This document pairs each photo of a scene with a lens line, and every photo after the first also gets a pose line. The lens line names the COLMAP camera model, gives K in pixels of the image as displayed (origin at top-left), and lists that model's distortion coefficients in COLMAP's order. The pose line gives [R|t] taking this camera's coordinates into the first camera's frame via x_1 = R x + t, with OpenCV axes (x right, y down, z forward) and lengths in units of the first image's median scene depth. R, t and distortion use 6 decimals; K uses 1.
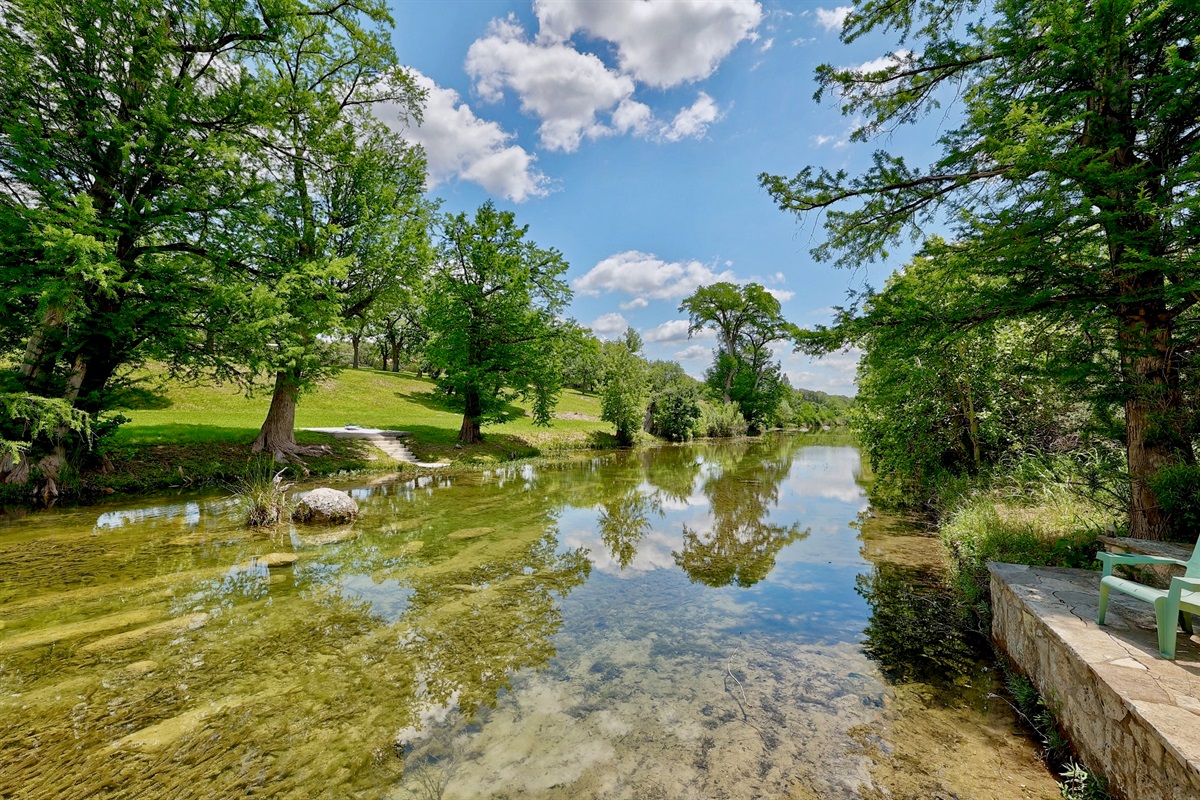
lens RADIAL K [[506.9, 0, 598.5], [0, 506.9, 353.0], [0, 0, 1]] dist [0.000073, 0.000295]
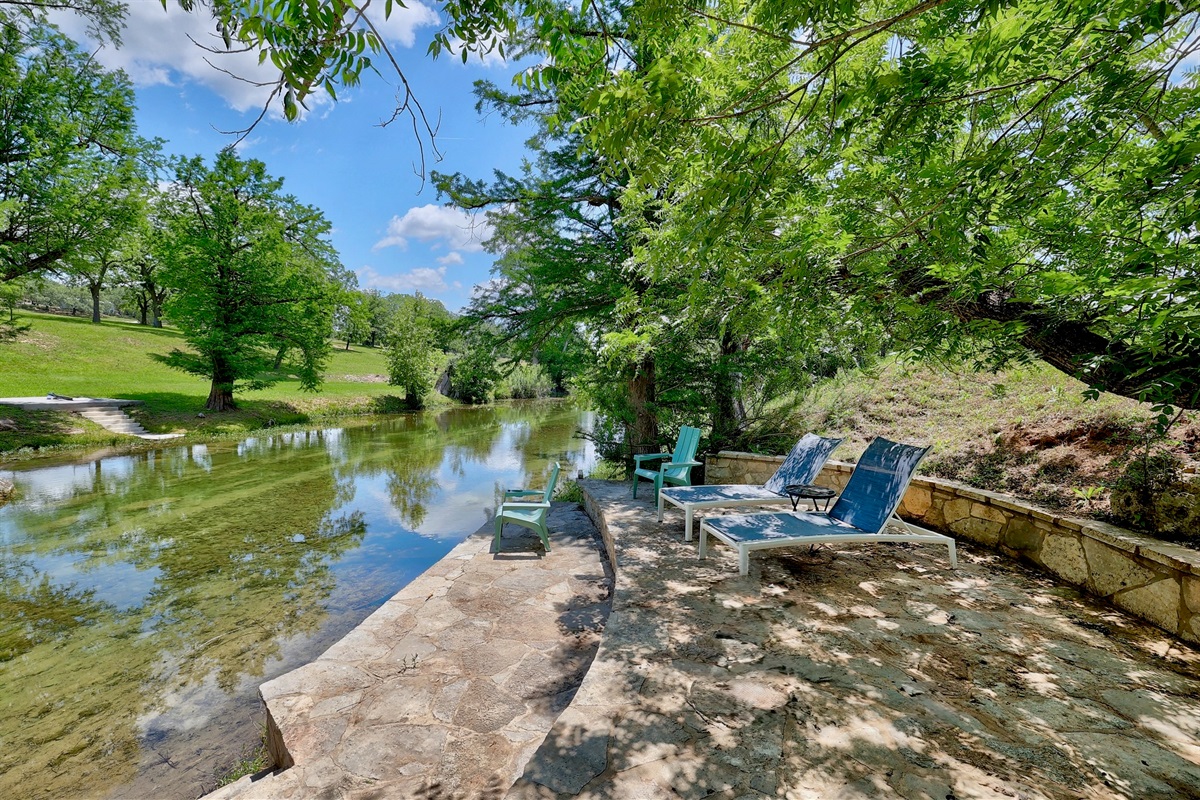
lens RADIAL K [[530.3, 0, 600.2], [0, 530.3, 353.6], [0, 0, 1]] dist [-0.000308, 0.014515]
pose [[0.965623, 0.006442, 0.259866, 0.164548], [-0.028557, 0.996271, 0.081418, -0.026687], [-0.258372, -0.086040, 0.962206, -0.108232]]
